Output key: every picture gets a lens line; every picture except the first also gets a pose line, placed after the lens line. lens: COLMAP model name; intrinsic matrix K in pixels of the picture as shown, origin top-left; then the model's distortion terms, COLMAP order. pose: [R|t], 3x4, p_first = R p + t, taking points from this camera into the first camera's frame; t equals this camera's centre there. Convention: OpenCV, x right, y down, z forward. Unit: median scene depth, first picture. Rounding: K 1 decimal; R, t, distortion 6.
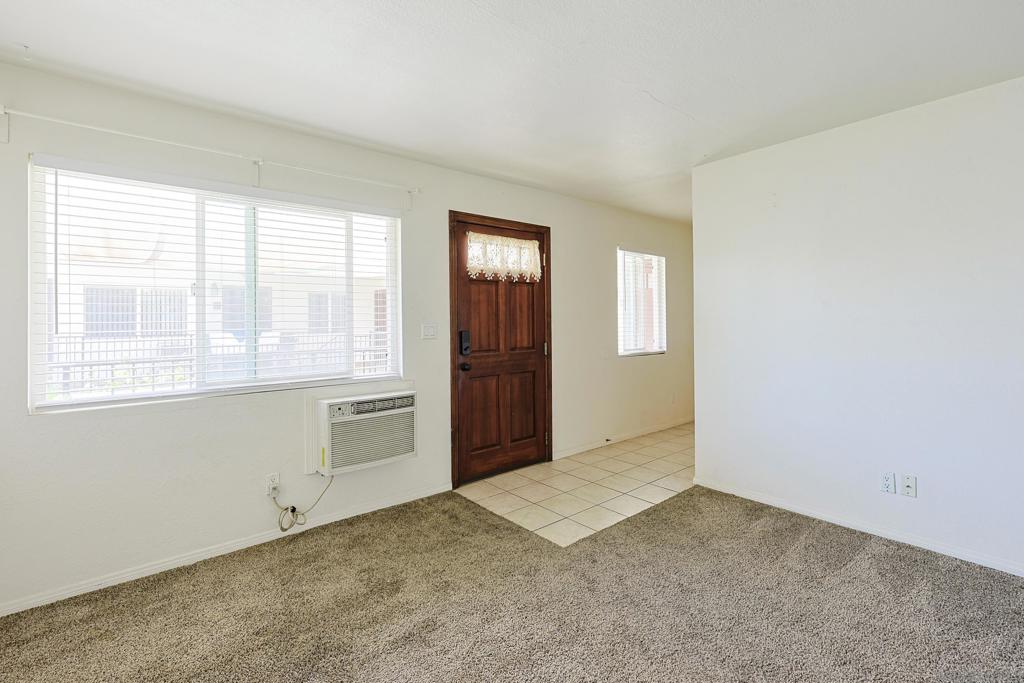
lens RADIAL K [[482.0, 0, 524.8], [0, 482.0, 318.6], [0, 0, 1]] dist [-0.005736, 0.000089]
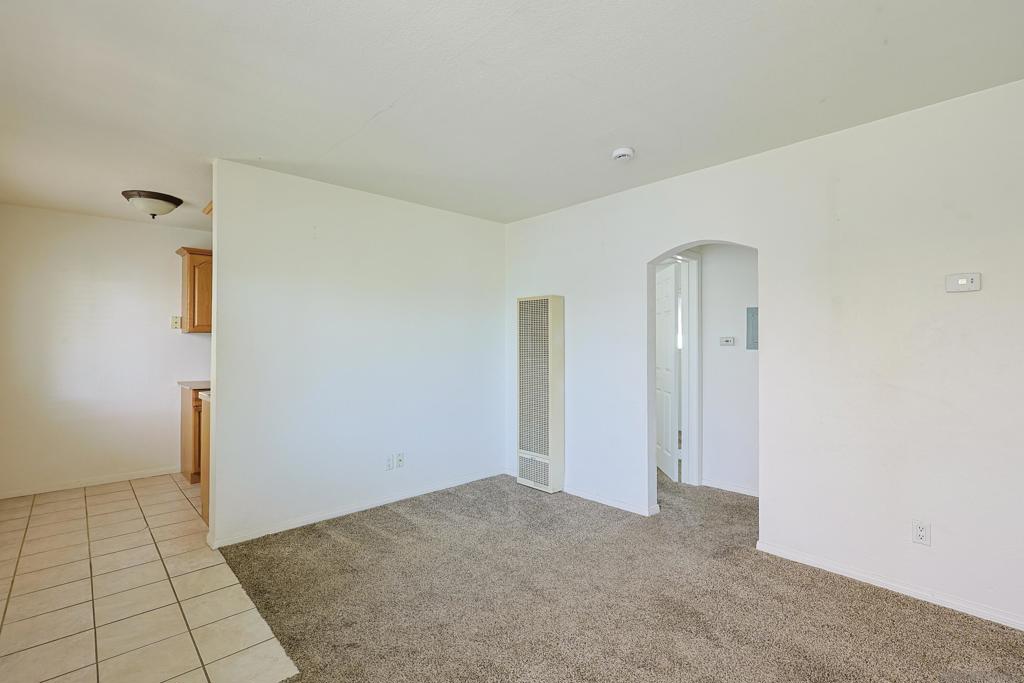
lens RADIAL K [[454.2, 0, 522.1], [0, 454.2, 340.7], [0, 0, 1]] dist [-0.007032, 0.001313]
pose [[-0.064063, 0.011795, 0.997876, -0.480501], [0.000408, 0.999930, -0.011794, 0.003399], [-0.997946, -0.000348, -0.064064, 0.580730]]
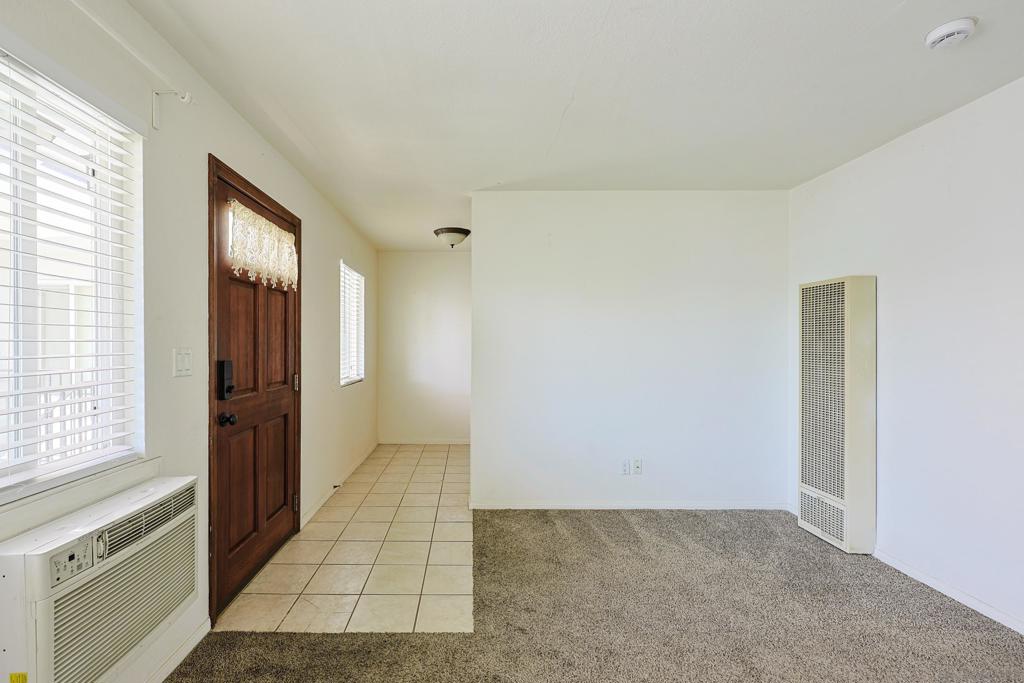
lens RADIAL K [[454.2, 0, 481.1], [0, 454.2, 346.9], [0, 0, 1]] dist [-0.007032, 0.001313]
pose [[0.639198, 0.002847, 0.769037, -0.388922], [-0.007101, 0.999972, 0.002200, 0.005154], [-0.769010, -0.006867, 0.639200, 0.418128]]
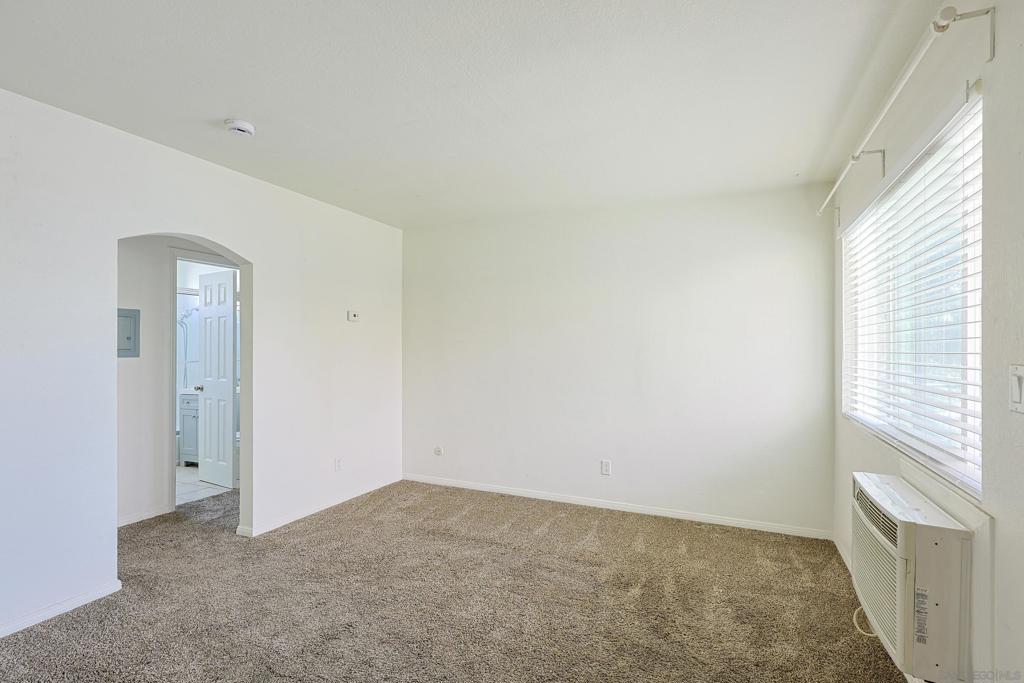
lens RADIAL K [[454.2, 0, 514.5], [0, 454.2, 346.9], [0, 0, 1]] dist [-0.007032, 0.001313]
pose [[-0.915564, 0.008044, -0.402091, 0.241739], [0.006331, 0.999964, 0.005588, -0.008648], [0.402122, 0.002570, -0.915583, 1.169462]]
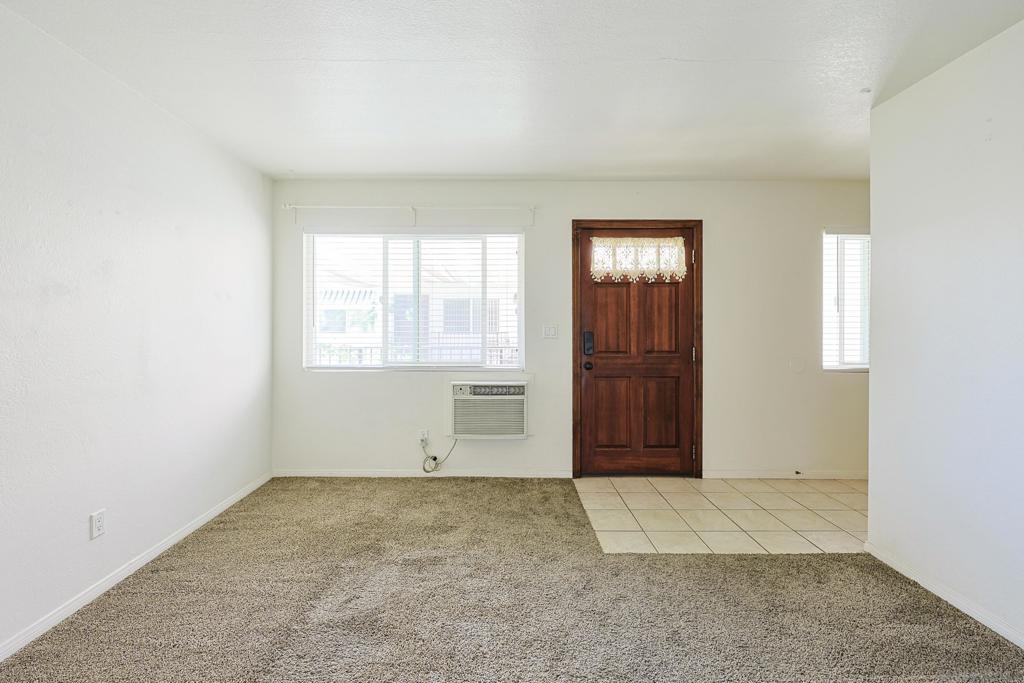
lens RADIAL K [[454.2, 0, 493.4], [0, 454.2, 327.1], [0, 0, 1]] dist [-0.007032, 0.001313]
pose [[0.736839, 0.012186, -0.675959, 0.428056], [-0.007836, 0.999924, 0.009485, 0.007625], [0.676023, -0.001692, 0.736878, 0.136697]]
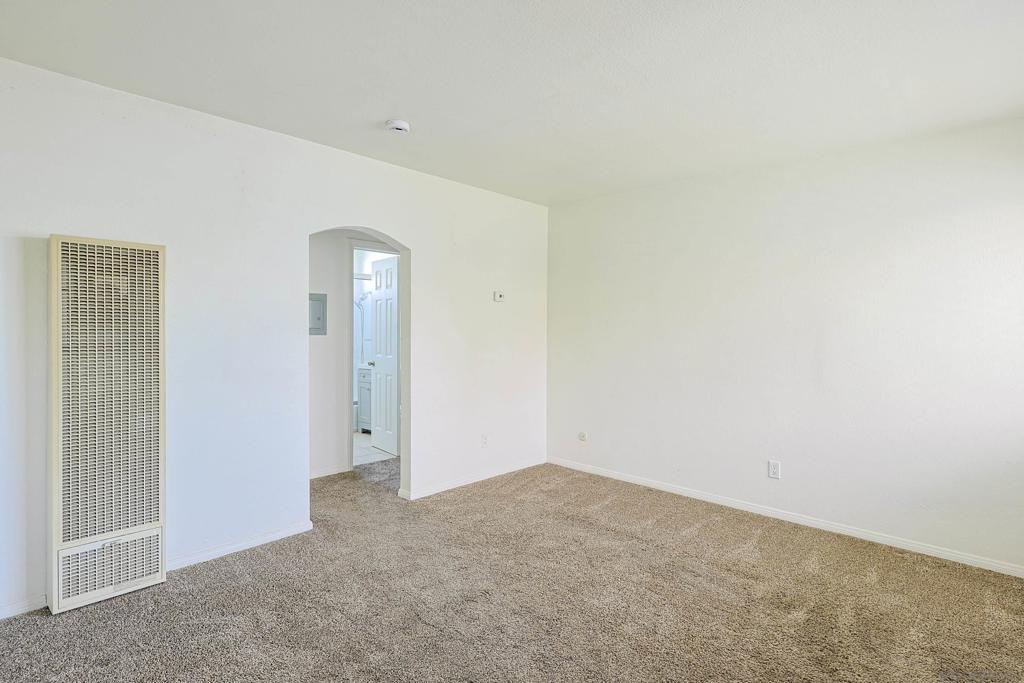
lens RADIAL K [[489.2, 0, 510.3], [0, 489.2, 337.9], [0, 0, 1]] dist [-0.013857, 0.000694]
pose [[-0.997440, 0.003992, -0.071402, 0.215667], [0.002270, 0.999705, 0.024184, -0.007486], [0.071477, 0.023960, -0.997154, 1.206452]]
